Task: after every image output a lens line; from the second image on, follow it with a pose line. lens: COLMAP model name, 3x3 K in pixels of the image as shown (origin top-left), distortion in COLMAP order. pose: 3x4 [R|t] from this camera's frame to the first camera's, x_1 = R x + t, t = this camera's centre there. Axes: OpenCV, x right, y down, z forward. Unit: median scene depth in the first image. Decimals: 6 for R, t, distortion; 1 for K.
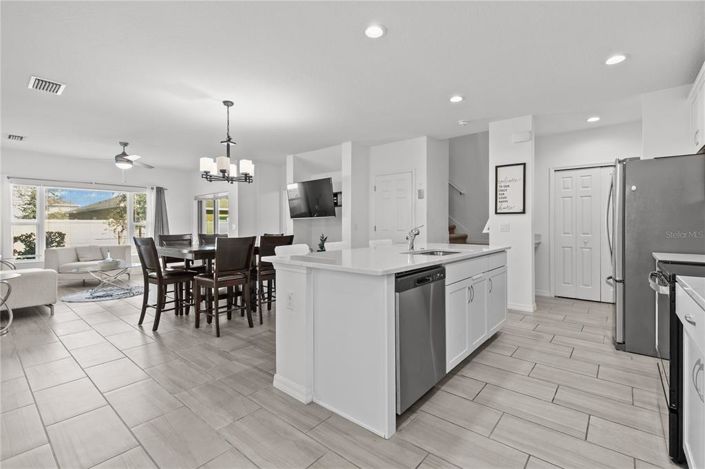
lens RADIAL K [[319.4, 0, 352.9], [0, 319.4, 226.8], [0, 0, 1]] dist [0.000429, -0.000191]
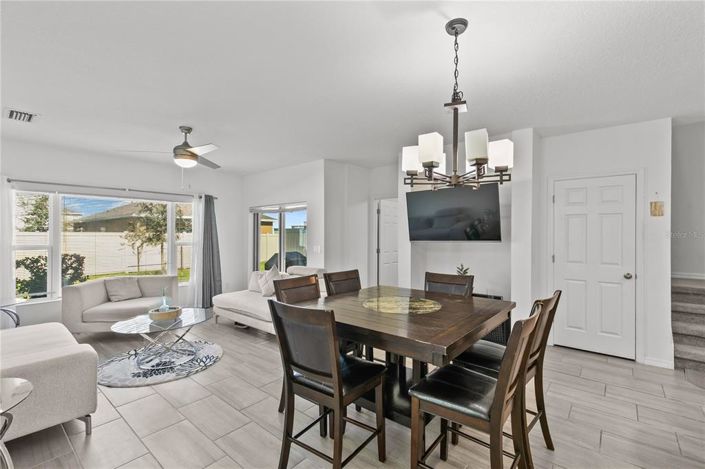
lens RADIAL K [[317.1, 0, 352.5], [0, 317.1, 234.5], [0, 0, 1]] dist [0.000780, -0.000105]
pose [[0.999985, 0.005100, 0.001976, -0.434853], [-0.005092, 0.999979, -0.004076, -0.049758], [-0.001997, 0.004066, 0.999990, 0.404352]]
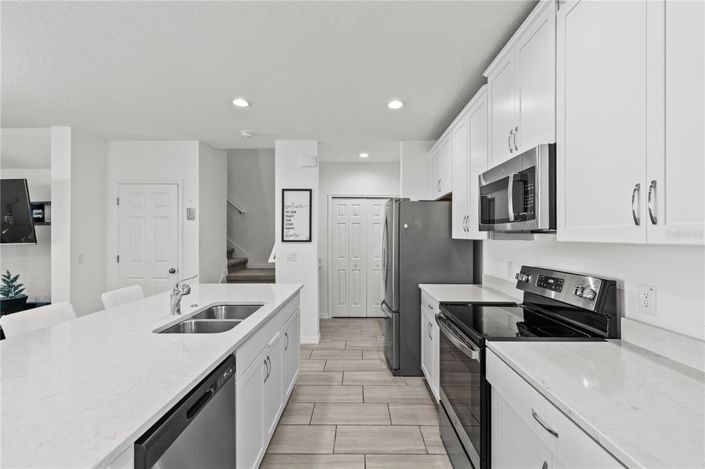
lens RADIAL K [[313.5, 0, 352.5], [0, 313.5, 234.5], [0, 0, 1]] dist [0.015241, -0.000141]
pose [[0.773086, 0.000652, 0.634301, 0.033414], [0.002092, 0.999991, -0.003578, -0.053836], [-0.634297, 0.004093, 0.773078, 0.172702]]
